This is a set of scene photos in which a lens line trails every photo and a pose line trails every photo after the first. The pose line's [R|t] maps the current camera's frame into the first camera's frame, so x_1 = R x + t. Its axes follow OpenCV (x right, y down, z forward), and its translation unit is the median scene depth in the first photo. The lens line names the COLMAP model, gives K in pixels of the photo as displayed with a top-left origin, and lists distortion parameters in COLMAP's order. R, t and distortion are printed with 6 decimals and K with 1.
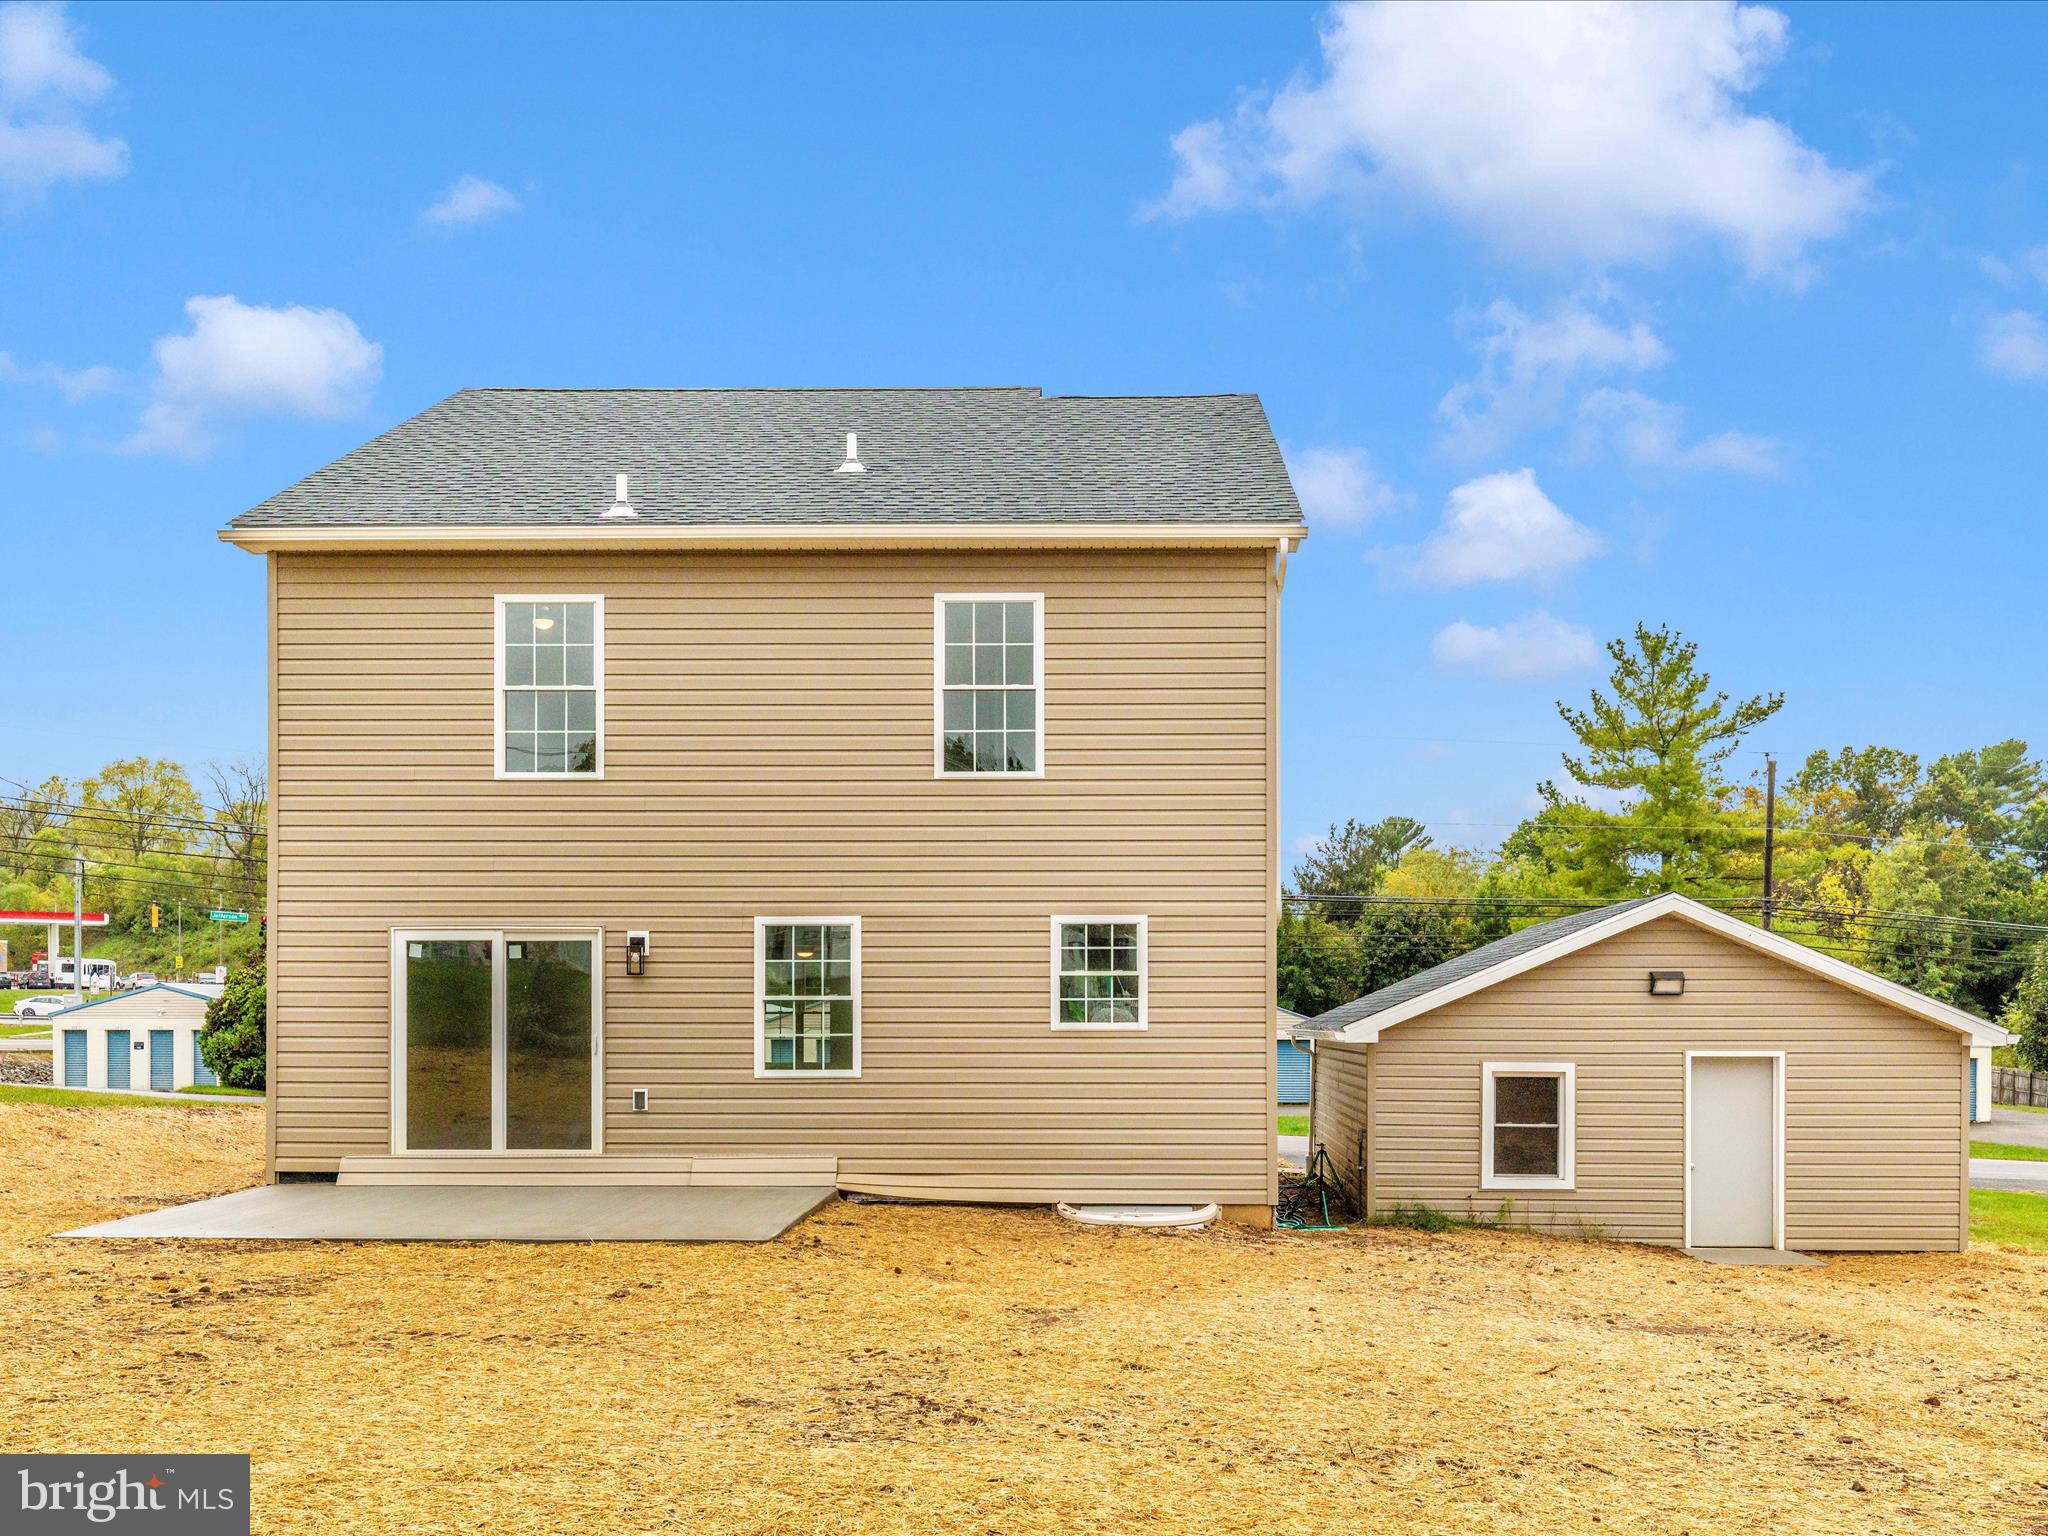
lens RADIAL K [[2009.6, 0, 1024.0], [0, 2009.6, 768.0], [0, 0, 1]] dist [0.032155, -0.045889]
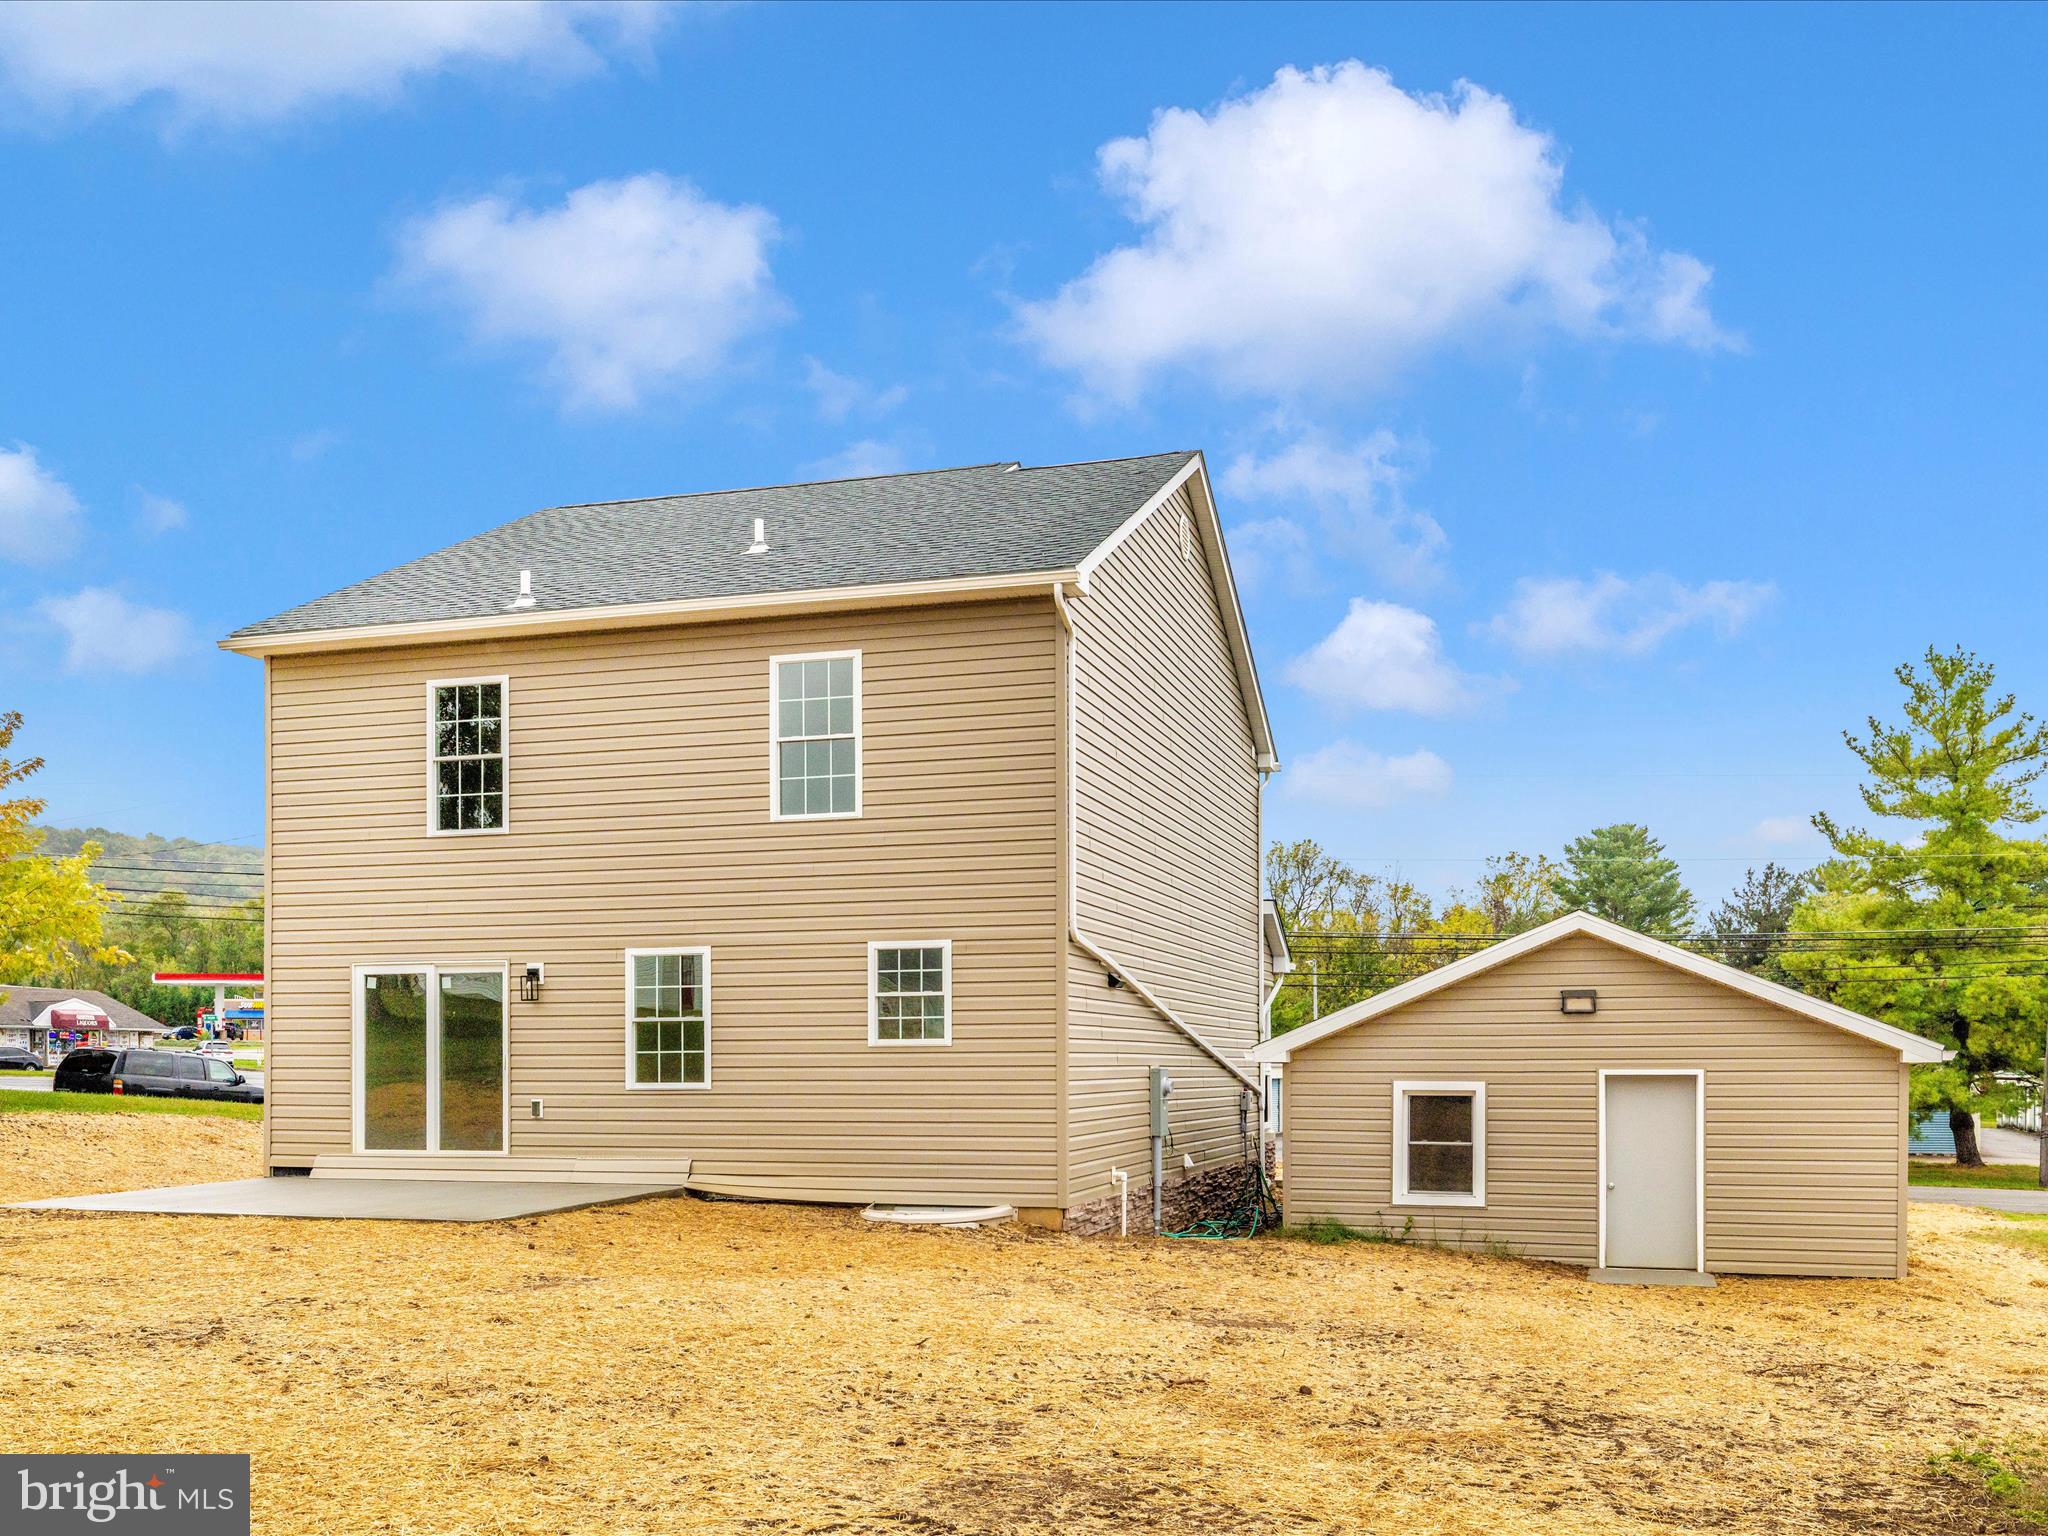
lens RADIAL K [[1869.0, 0, 948.2], [0, 1869.0, 819.0], [0, 0, 1]] dist [0.010817, 0.013329]
pose [[0.961634, -0.038514, -0.271617, 0.330379], [0.036239, 0.999253, -0.013388, 0.021139], [0.271930, 0.003031, 0.962312, 0.028125]]
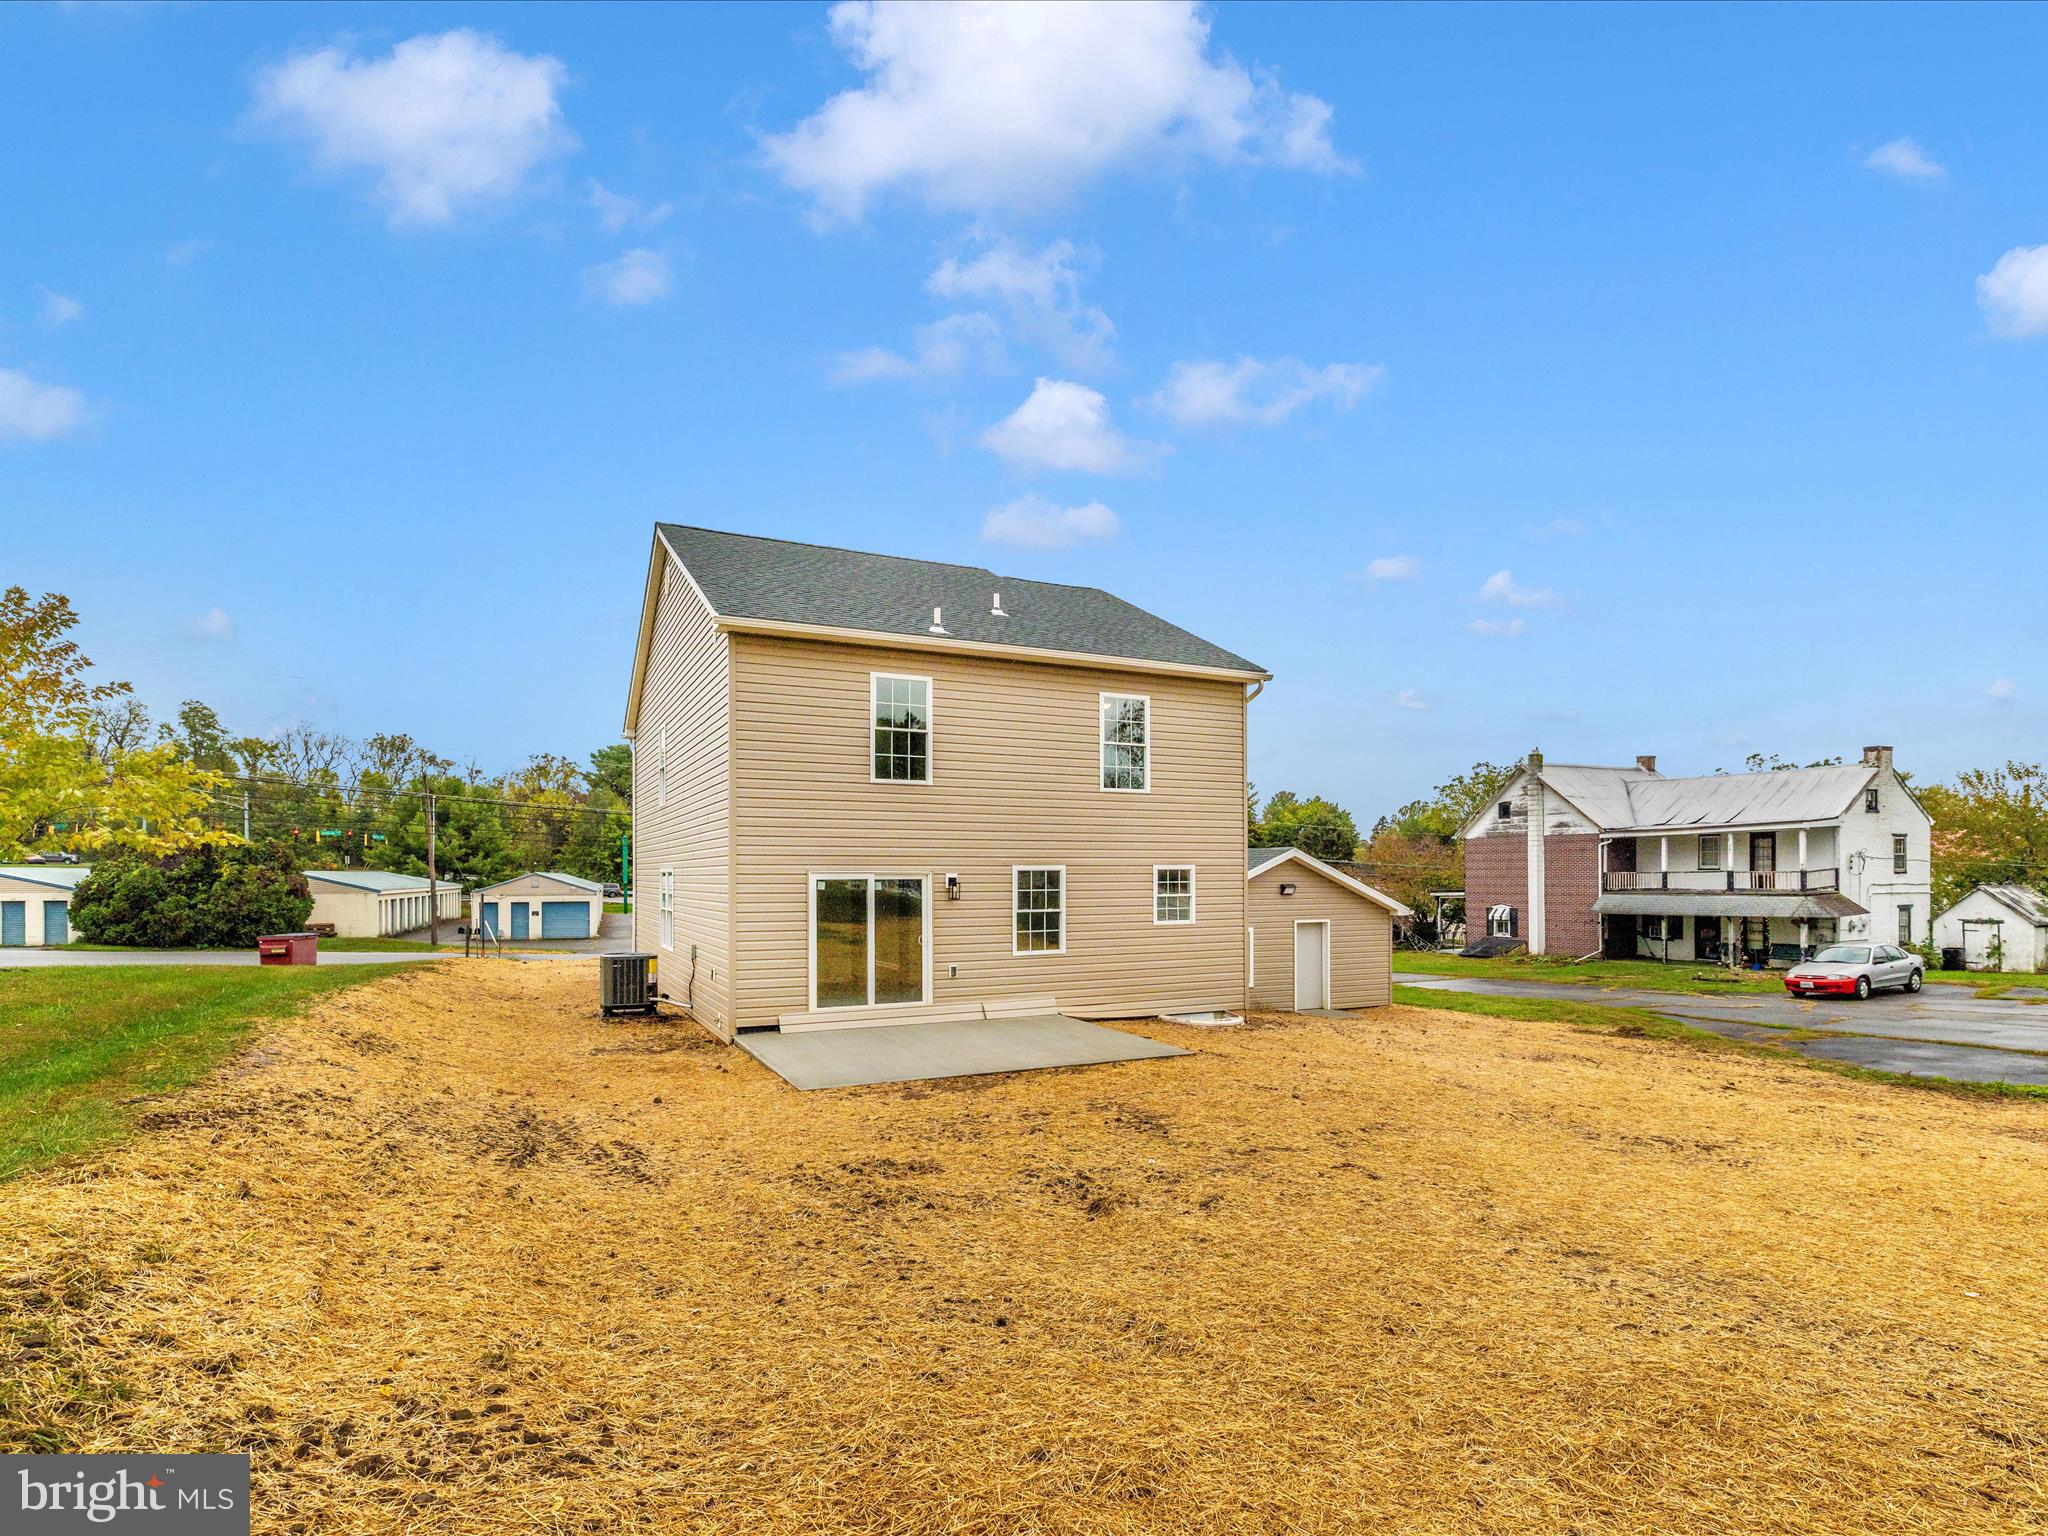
lens RADIAL K [[1040.8, 0, 1008.5], [0, 1040.8, 749.8], [0, 0, 1]] dist [0.008377, 0.002200]
pose [[0.887029, 0.051151, 0.458871, -0.562305], [-0.053198, 0.998548, -0.008473, -0.020548], [-0.458638, -0.016895, 0.888462, 0.179413]]
